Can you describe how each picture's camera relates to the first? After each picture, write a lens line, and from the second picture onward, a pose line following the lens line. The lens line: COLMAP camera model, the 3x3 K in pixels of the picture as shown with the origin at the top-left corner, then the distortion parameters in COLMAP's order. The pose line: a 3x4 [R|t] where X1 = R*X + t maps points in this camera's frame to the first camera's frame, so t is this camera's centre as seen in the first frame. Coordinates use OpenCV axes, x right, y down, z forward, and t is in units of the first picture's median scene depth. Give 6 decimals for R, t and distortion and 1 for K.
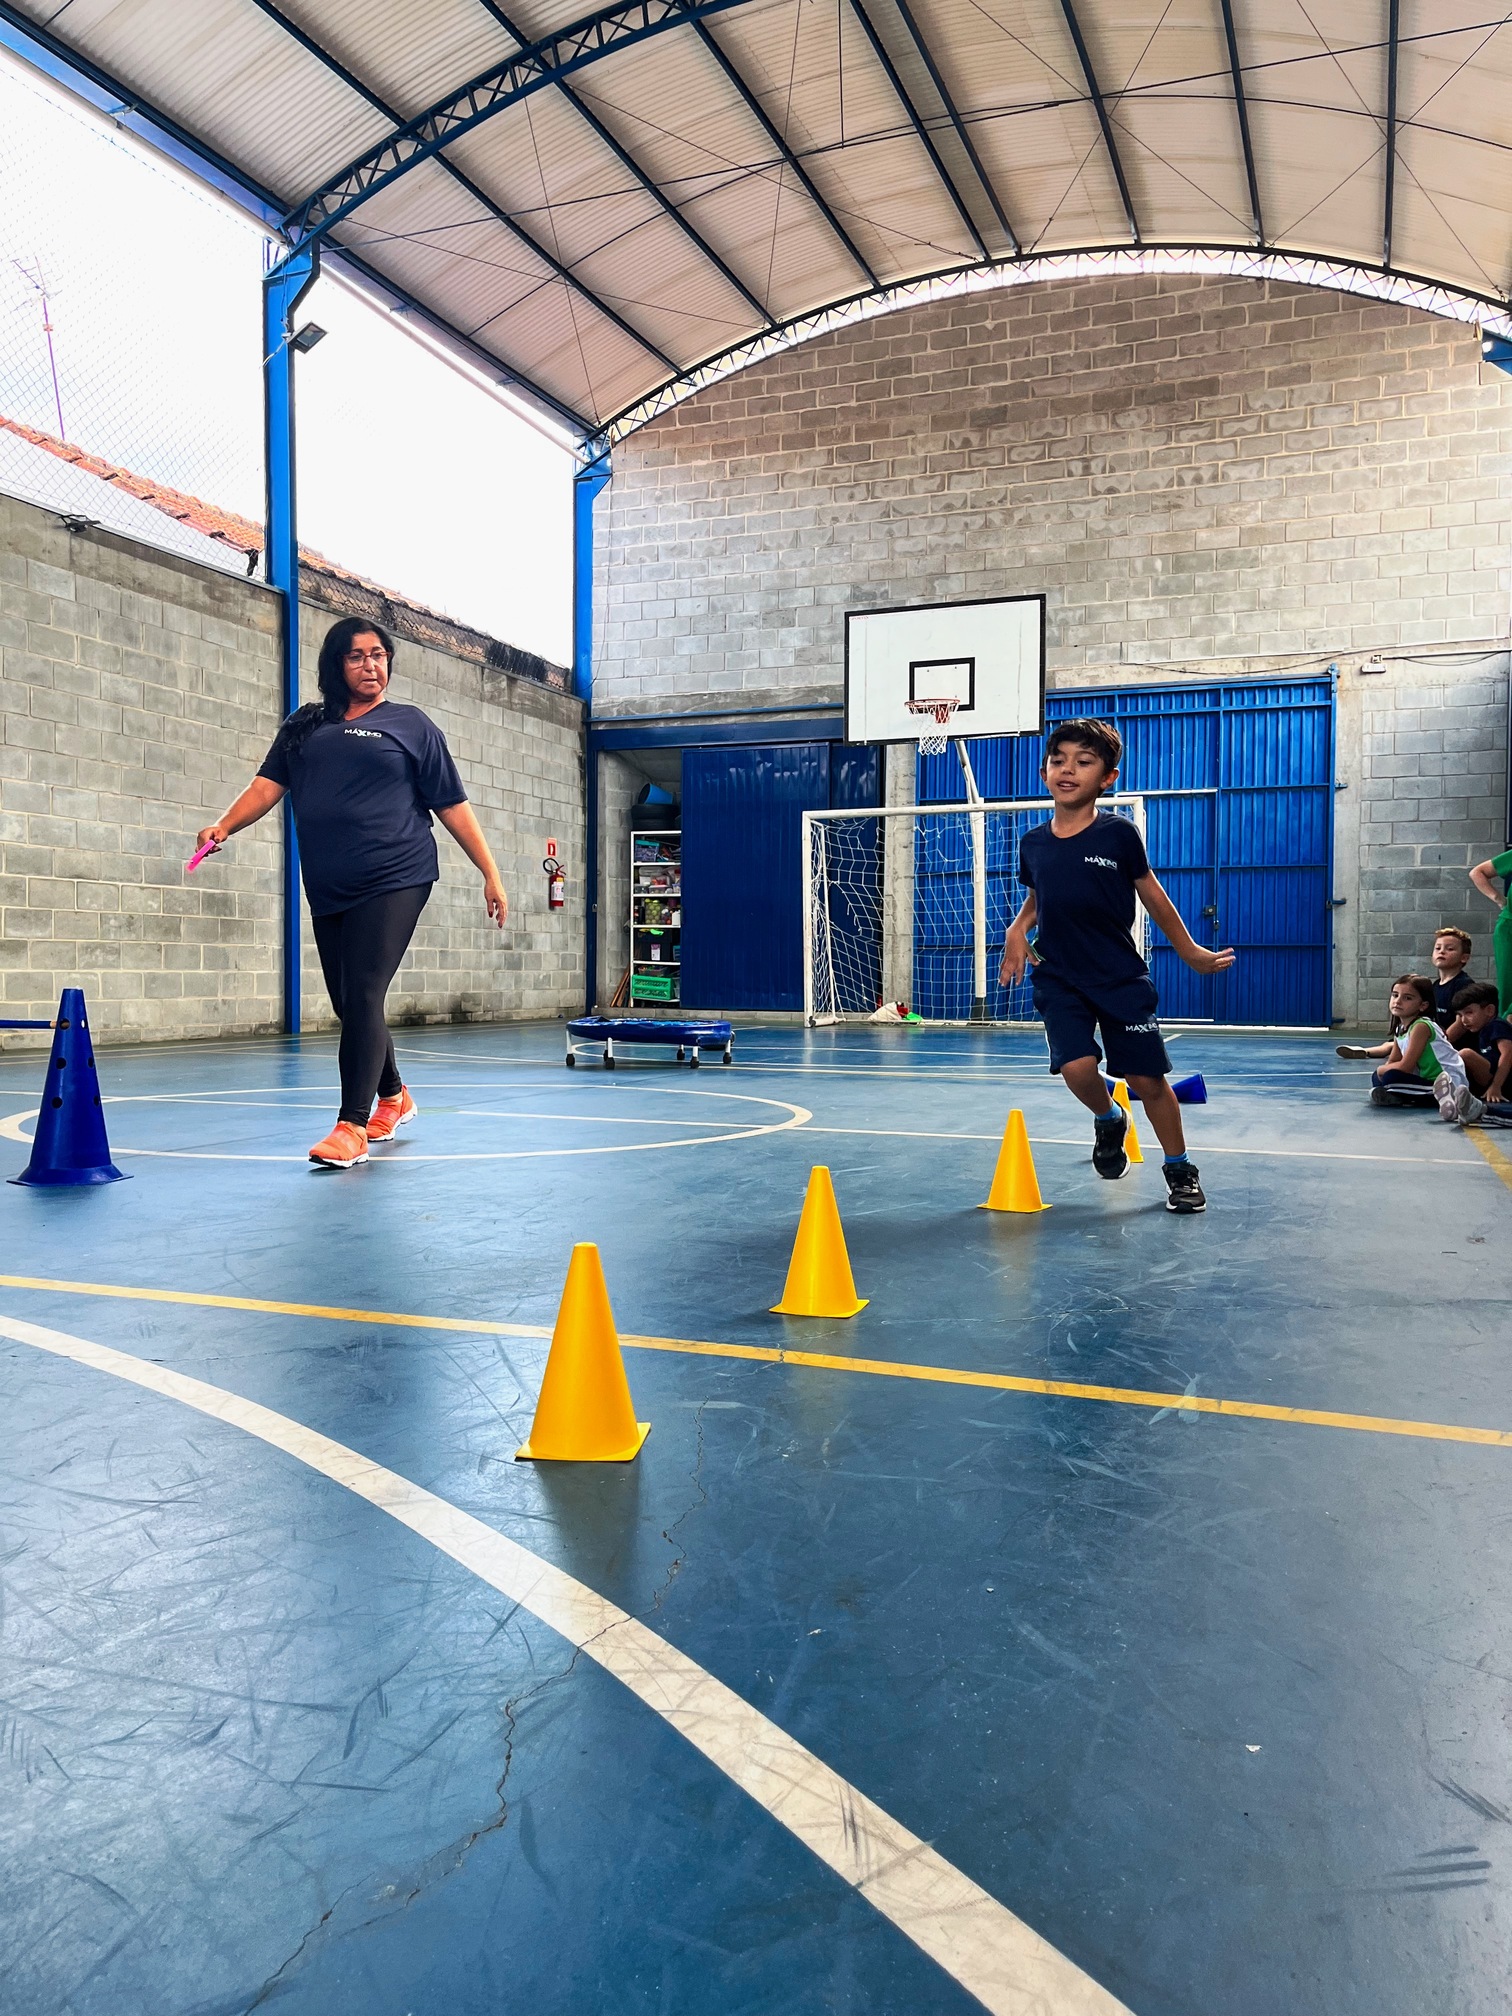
lens RADIAL K [[1531.1, 0, 738.0], [0, 1531.1, 985.8], [0, 0, 1]] dist [0.048486, -0.010771]
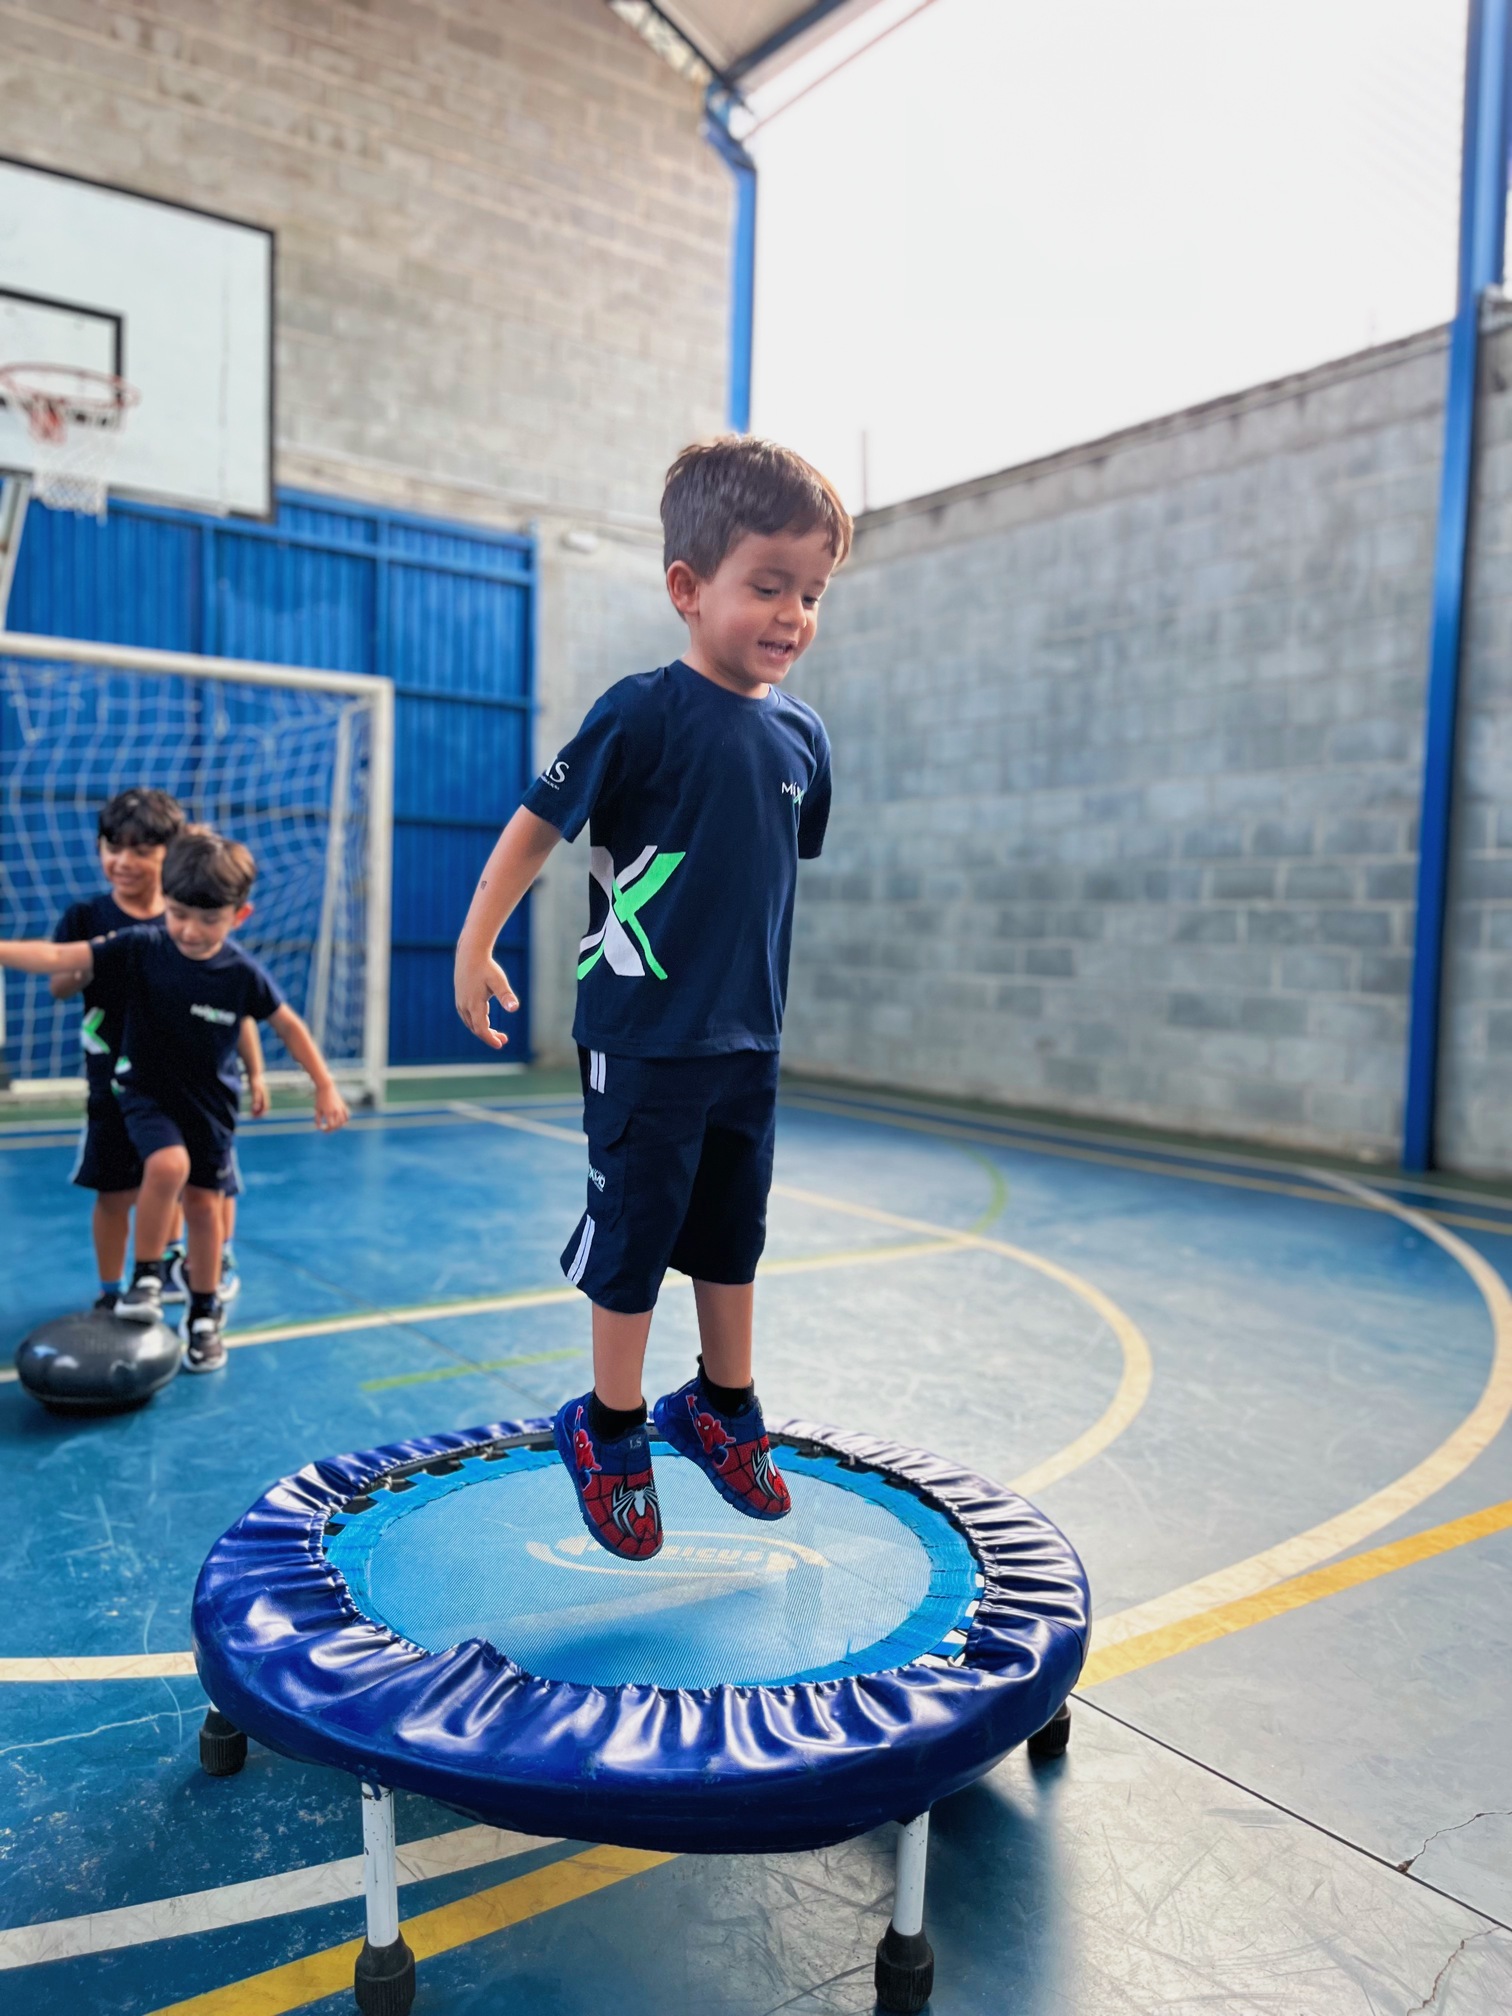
lens RADIAL K [[1523.5, 0, 733.6], [0, 1523.5, 1000.9], [0, 0, 1]] dist [0.085655, -0.110026]
pose [[0.549159, -0.031894, 0.835109, -0.123356], [-0.018148, 0.998581, 0.050071, -0.036995], [-0.835521, -0.042653, 0.547801, 0.555007]]
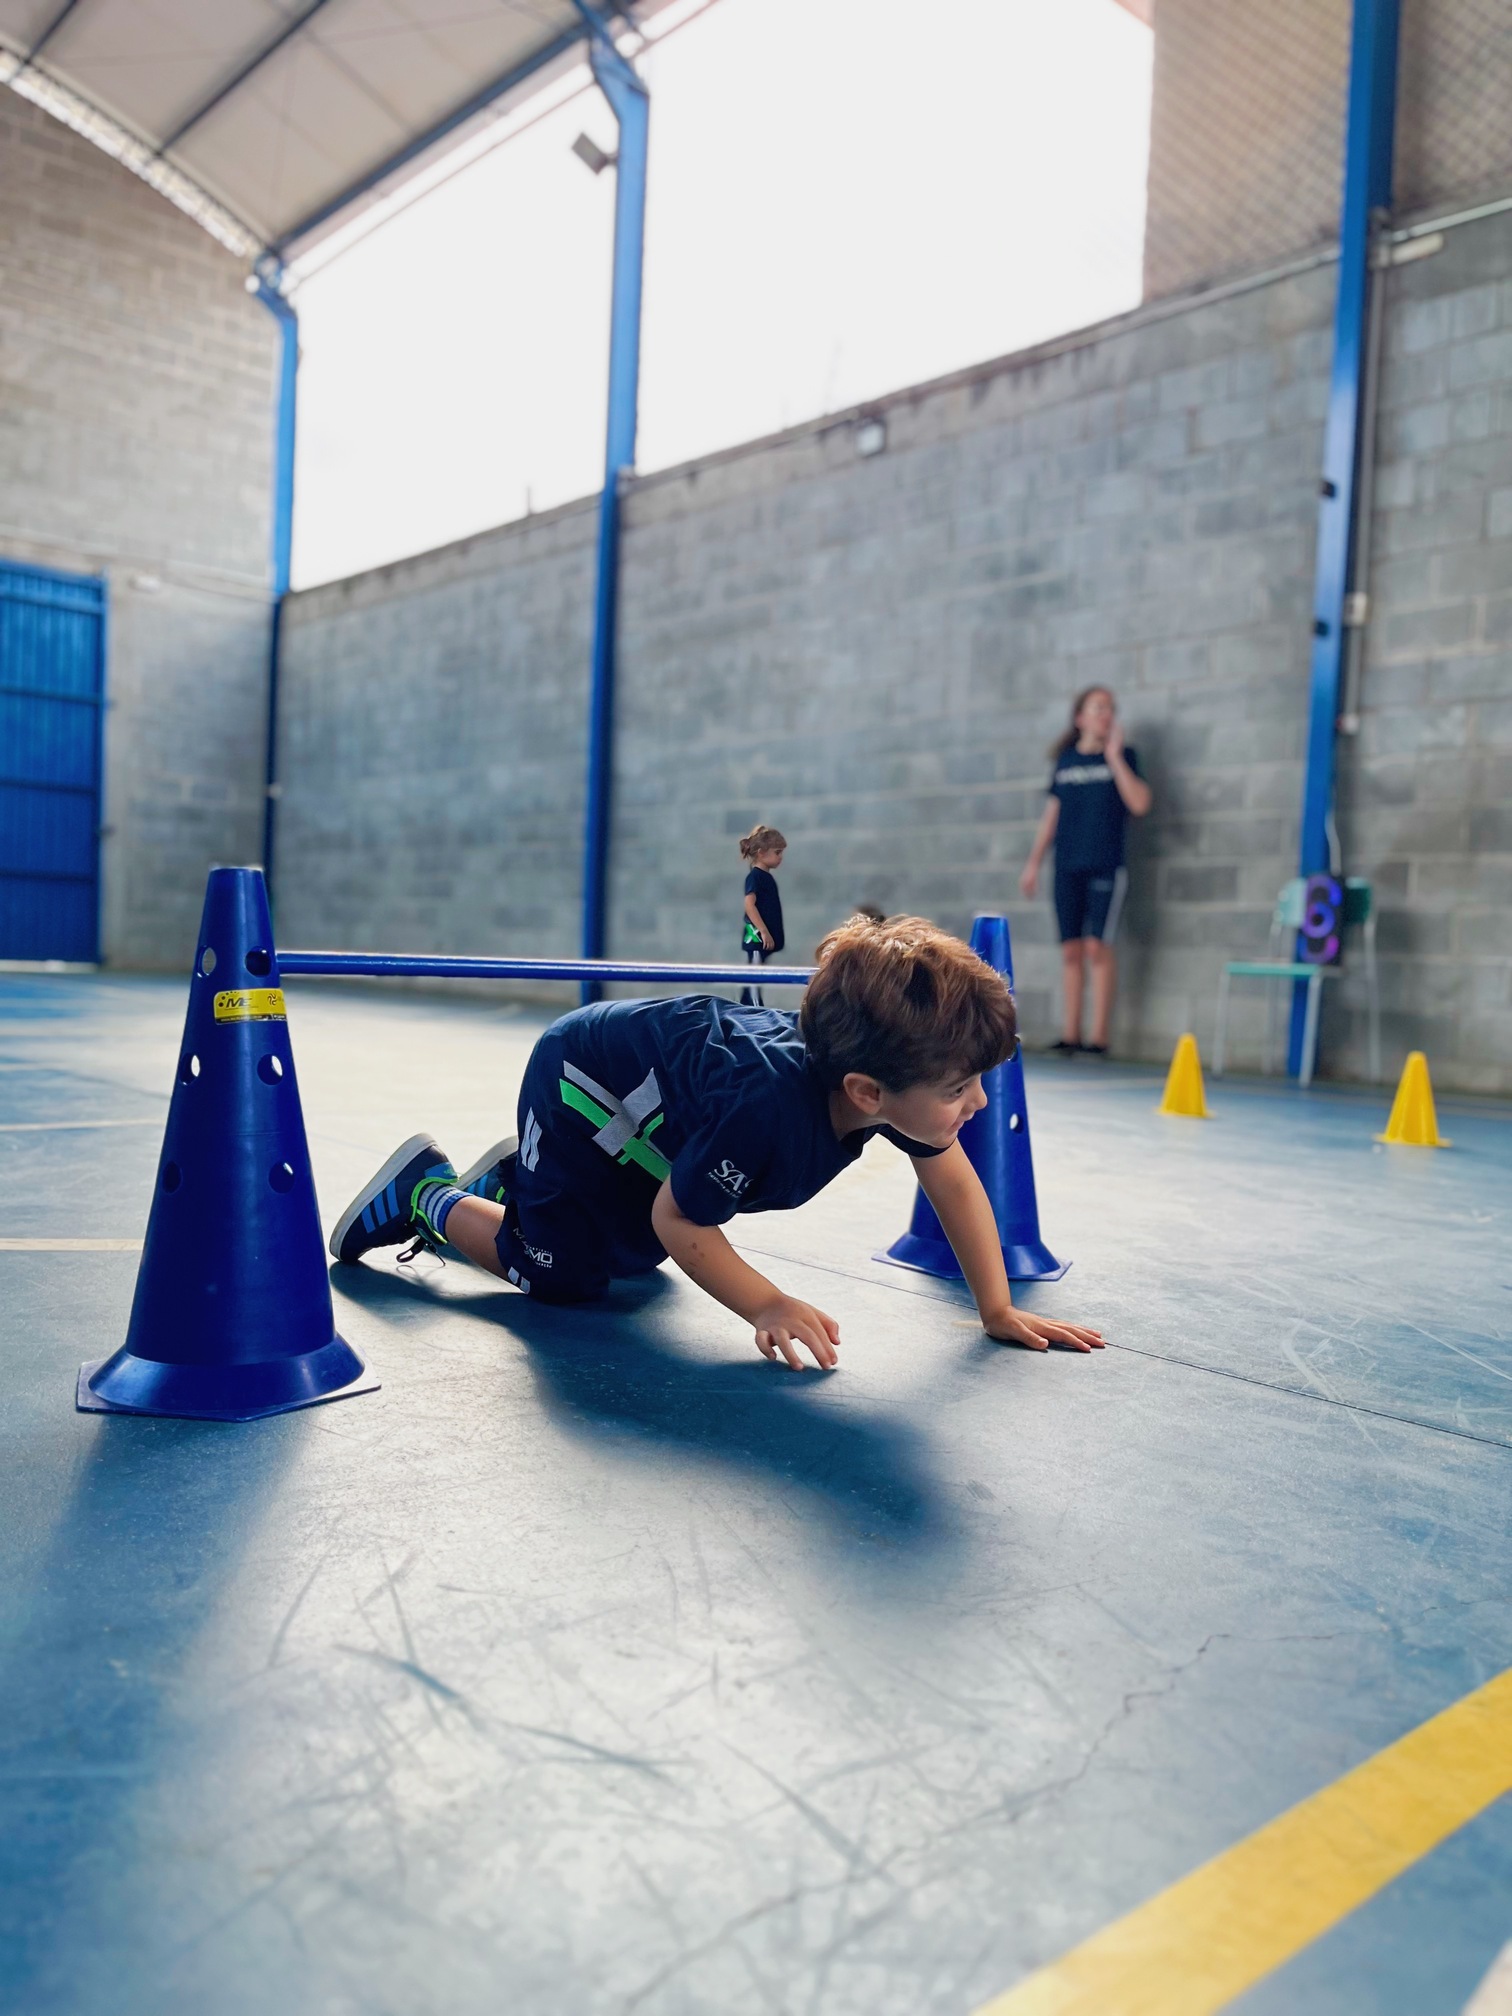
lens RADIAL K [[1535.1, 0, 809.5], [0, 1535.1, 1023.6], [0, 0, 1]] dist [0.057713, -0.105220]
pose [[0.447641, -0.027163, 0.893801, -0.246324], [-0.035664, 0.998201, 0.048197, 0.000820], [-0.893502, -0.053452, 0.445867, 0.210402]]
